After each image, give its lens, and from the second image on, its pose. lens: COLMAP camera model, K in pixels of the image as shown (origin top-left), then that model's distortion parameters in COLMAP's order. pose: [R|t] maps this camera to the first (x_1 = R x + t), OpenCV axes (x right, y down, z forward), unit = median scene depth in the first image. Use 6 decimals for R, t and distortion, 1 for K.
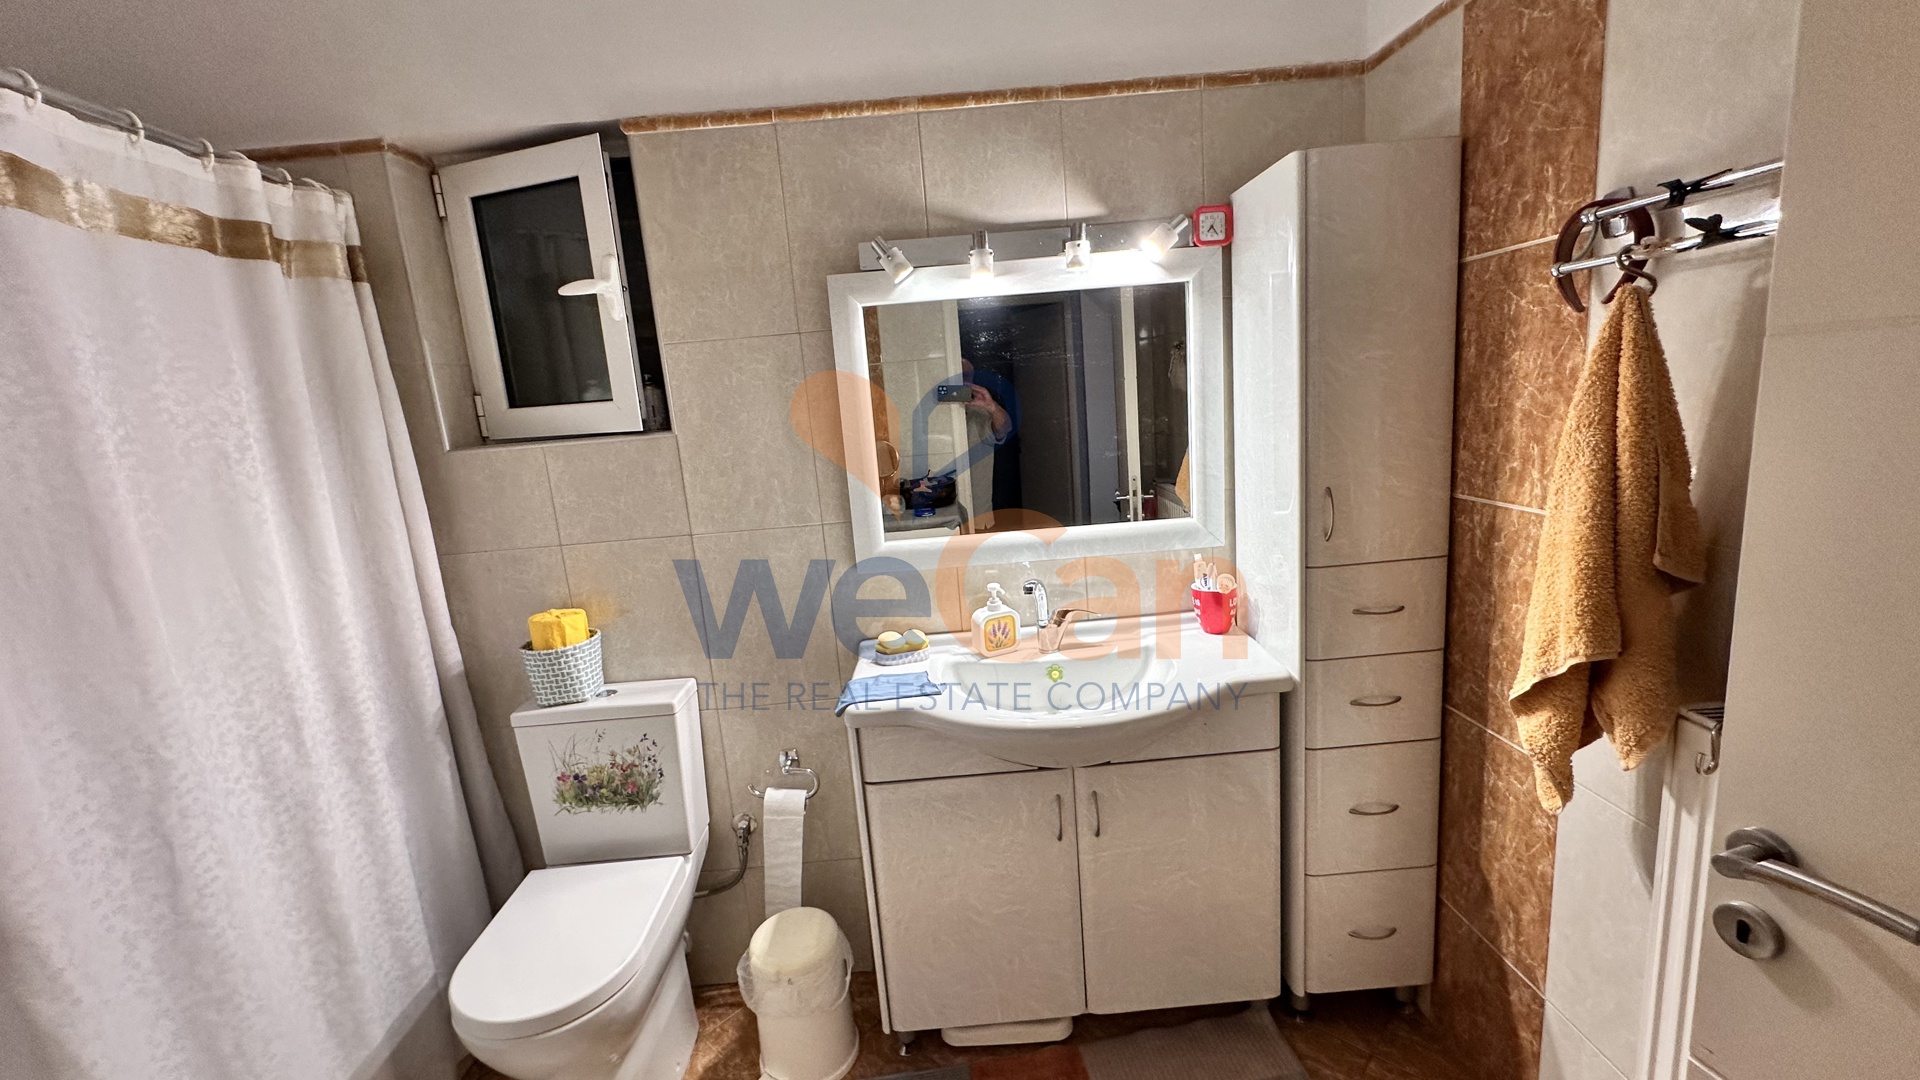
lens RADIAL K [[766.6, 0, 963.6], [0, 766.6, 537.1], [0, 0, 1]] dist [-0.001535, 0.000114]
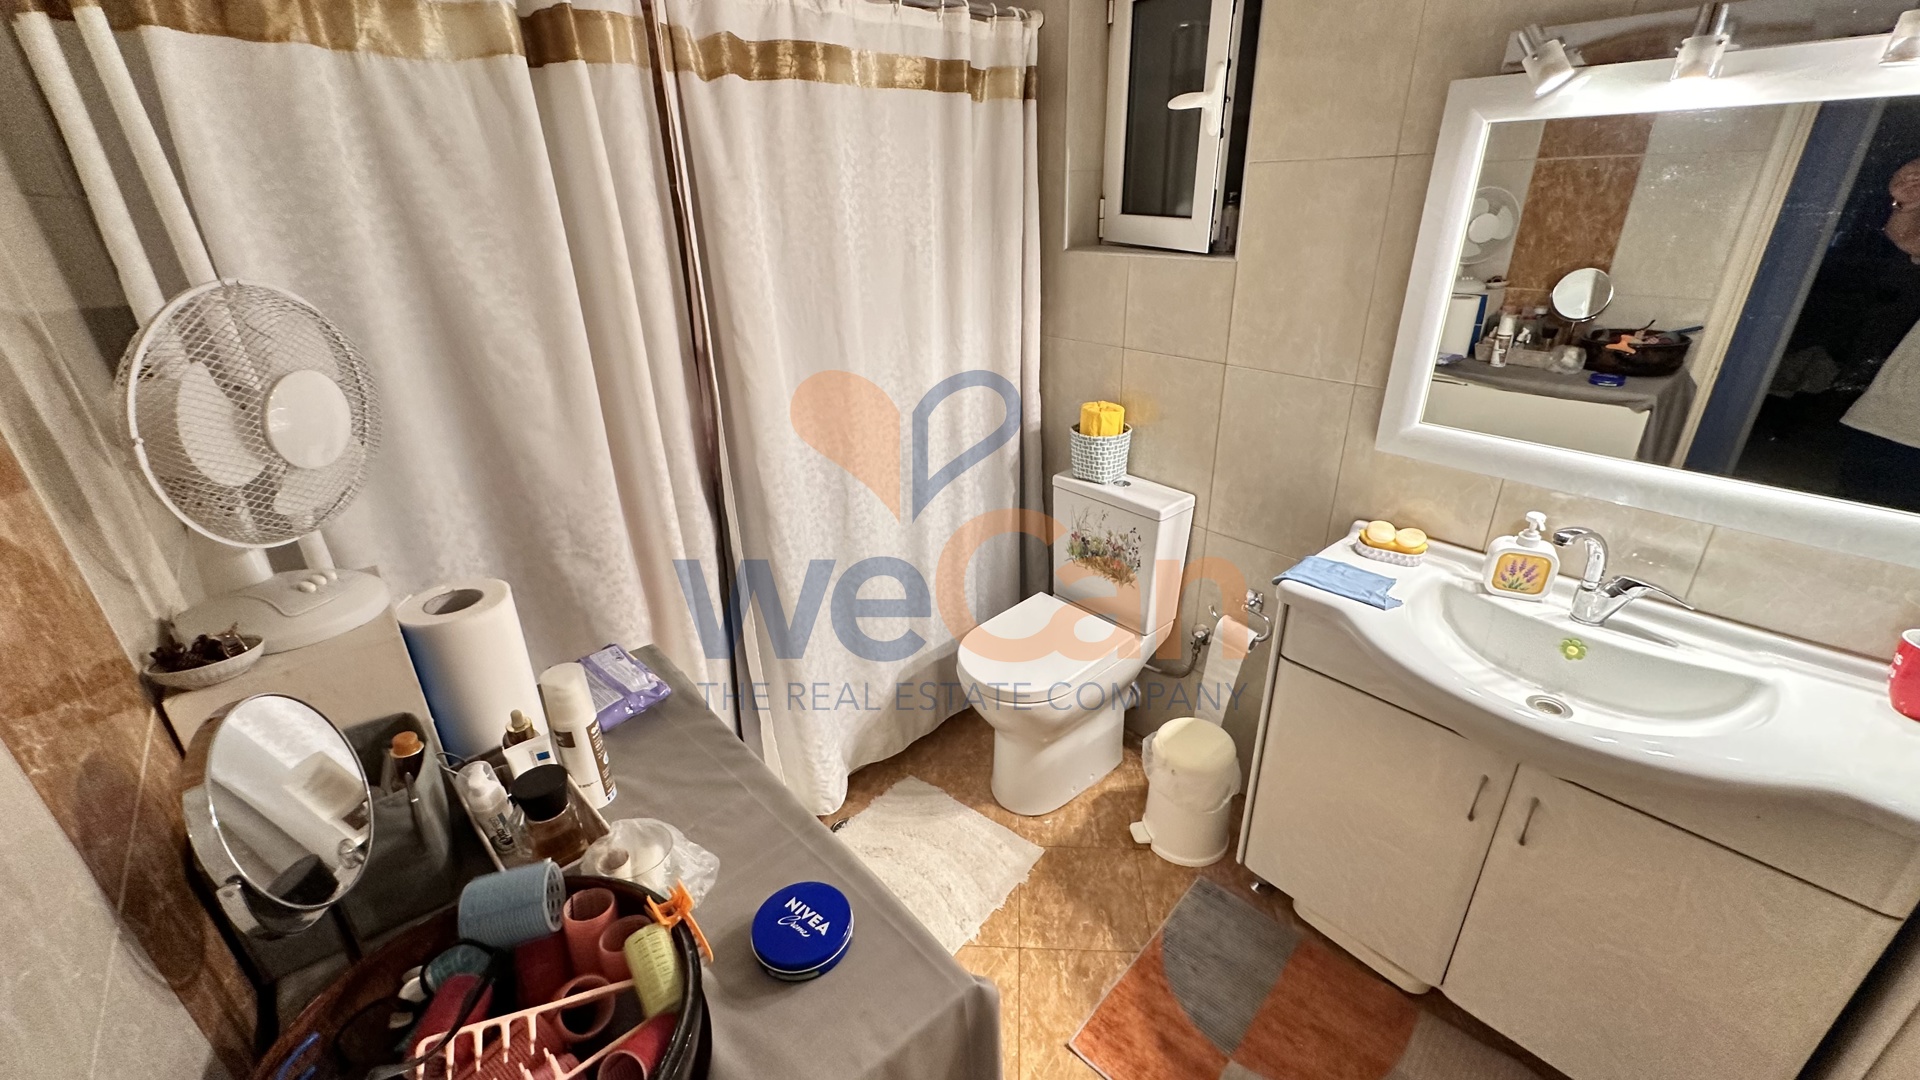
lens RADIAL K [[766.6, 0, 963.6], [0, 766.6, 537.1], [0, 0, 1]] dist [-0.001535, 0.000114]
pose [[0.642281, 0.374997, -0.668470, 0.201552], [-0.167602, 0.919749, 0.354924, -0.100309], [0.747920, -0.115924, 0.653588, 0.042986]]
